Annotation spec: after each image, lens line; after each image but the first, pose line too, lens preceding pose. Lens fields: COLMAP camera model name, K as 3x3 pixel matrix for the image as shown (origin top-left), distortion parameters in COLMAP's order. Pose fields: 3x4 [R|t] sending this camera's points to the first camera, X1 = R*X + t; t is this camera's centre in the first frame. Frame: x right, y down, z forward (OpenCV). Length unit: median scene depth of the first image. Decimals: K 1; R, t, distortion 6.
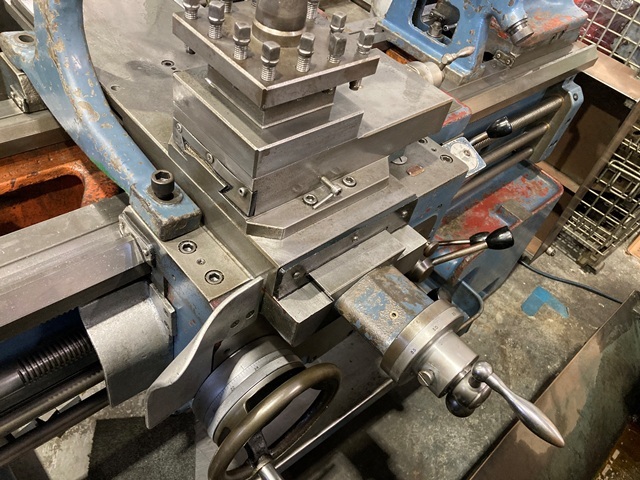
lens RADIAL K [[527.2, 0, 318.5], [0, 527.2, 234.7], [0, 0, 1]] dist [0.015994, -0.012242]
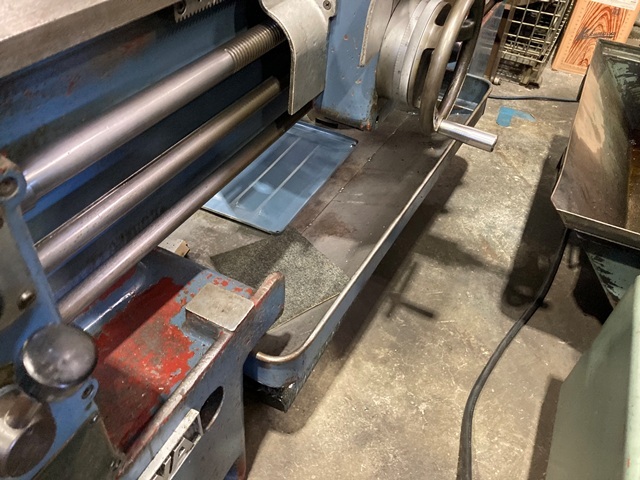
lens RADIAL K [[524.7, 0, 313.3], [0, 524.7, 242.2], [0, 0, 1]] dist [0.005280, -0.013424]
pose [[0.930263, -0.322229, 0.175441, -0.335388], [0.323182, 0.946035, 0.023912, 0.302073], [-0.173678, 0.034455, 0.984200, -0.009371]]
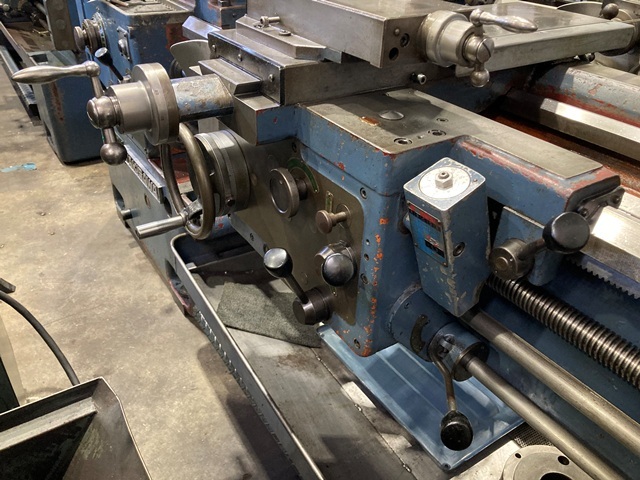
lens RADIAL K [[530.2, 0, 306.0], [0, 530.2, 238.2], [0, 0, 1]] dist [0.010499, -0.012036]
pose [[-0.161880, 0.365730, -0.916535, 0.600782], [-0.742495, 0.566635, 0.357248, -0.139330], [0.649997, 0.738354, 0.179826, 0.534532]]
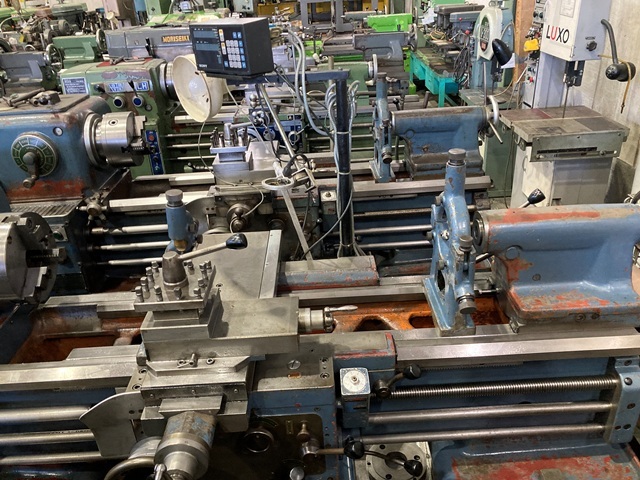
lens RADIAL K [[527.2, 0, 318.5], [0, 527.2, 234.7], [0, 0, 1]] dist [0.015994, -0.012242]
pose [[0.732443, 0.093177, -0.674422, 0.717979], [-0.334465, 0.912061, -0.237231, -0.086449], [0.593009, 0.399329, 0.699197, -0.124198]]
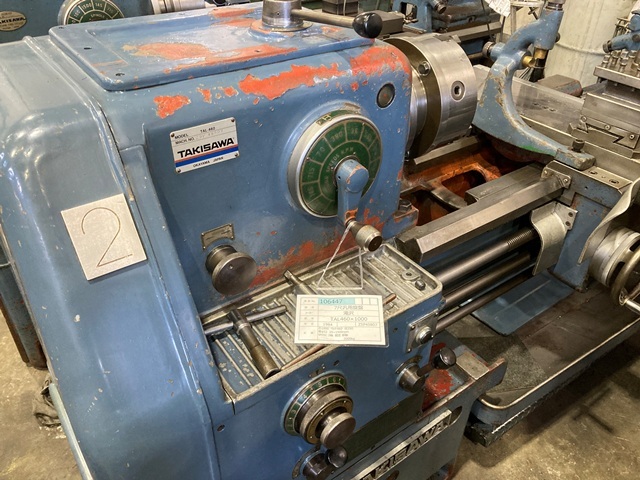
lens RADIAL K [[527.2, 0, 318.5], [0, 527.2, 234.7], [0, 0, 1]] dist [0.015994, -0.012242]
pose [[0.981036, -0.073523, -0.179339, -0.433515], [0.036628, 0.978916, -0.200955, 0.292007], [0.190332, 0.190575, 0.963045, -0.538605]]
